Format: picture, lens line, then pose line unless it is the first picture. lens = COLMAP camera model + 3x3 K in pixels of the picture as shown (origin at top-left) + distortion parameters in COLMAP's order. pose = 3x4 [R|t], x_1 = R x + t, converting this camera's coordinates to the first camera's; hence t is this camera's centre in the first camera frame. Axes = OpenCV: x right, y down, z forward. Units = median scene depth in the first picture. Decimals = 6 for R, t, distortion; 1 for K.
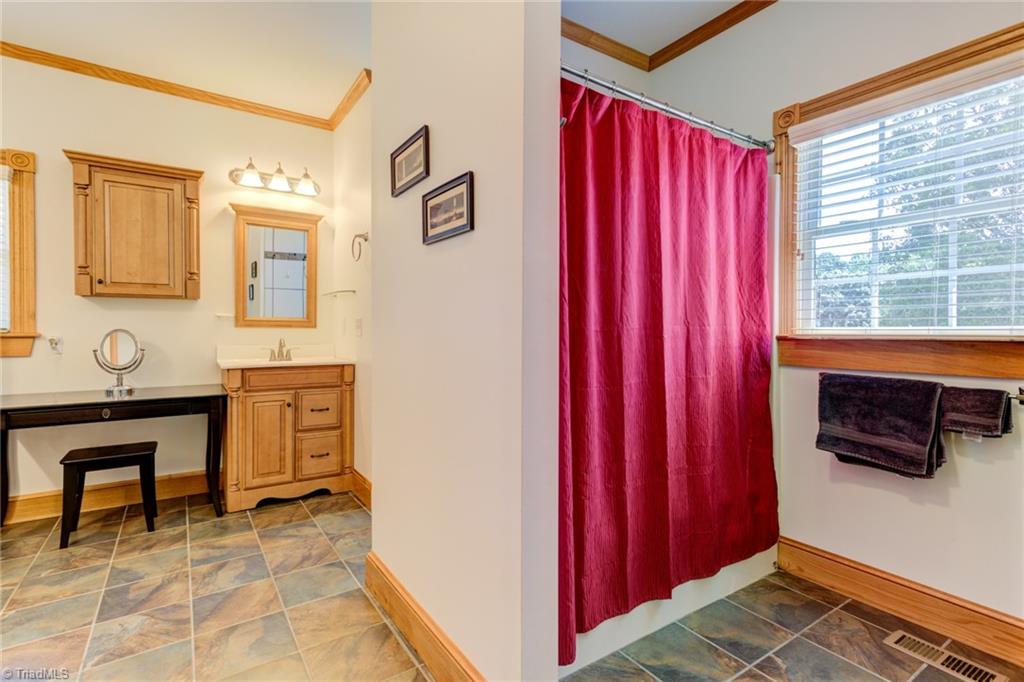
lens RADIAL K [[495.5, 0, 515.5], [0, 495.5, 337.7], [0, 0, 1]] dist [0.007213, 0.004948]
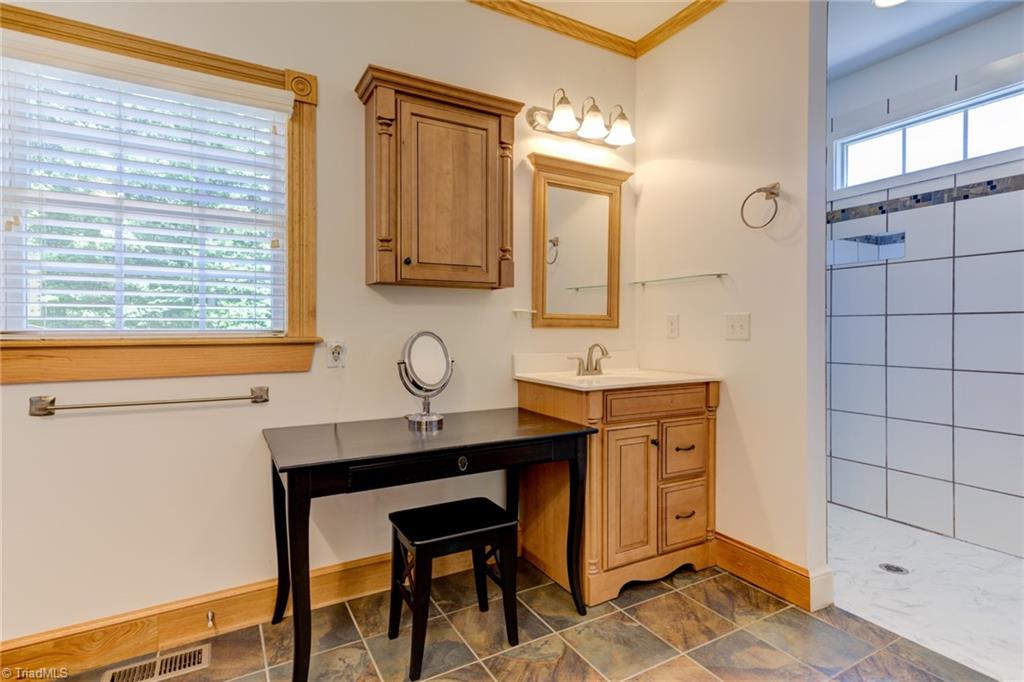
lens RADIAL K [[495.5, 0, 508.0], [0, 495.5, 335.5], [0, 0, 1]] dist [0.007213, 0.004948]
pose [[0.998182, -0.003039, -0.060198, -0.627275], [0.002843, 0.999990, -0.003347, -0.008786], [0.060207, 0.003170, 0.998181, 0.319978]]
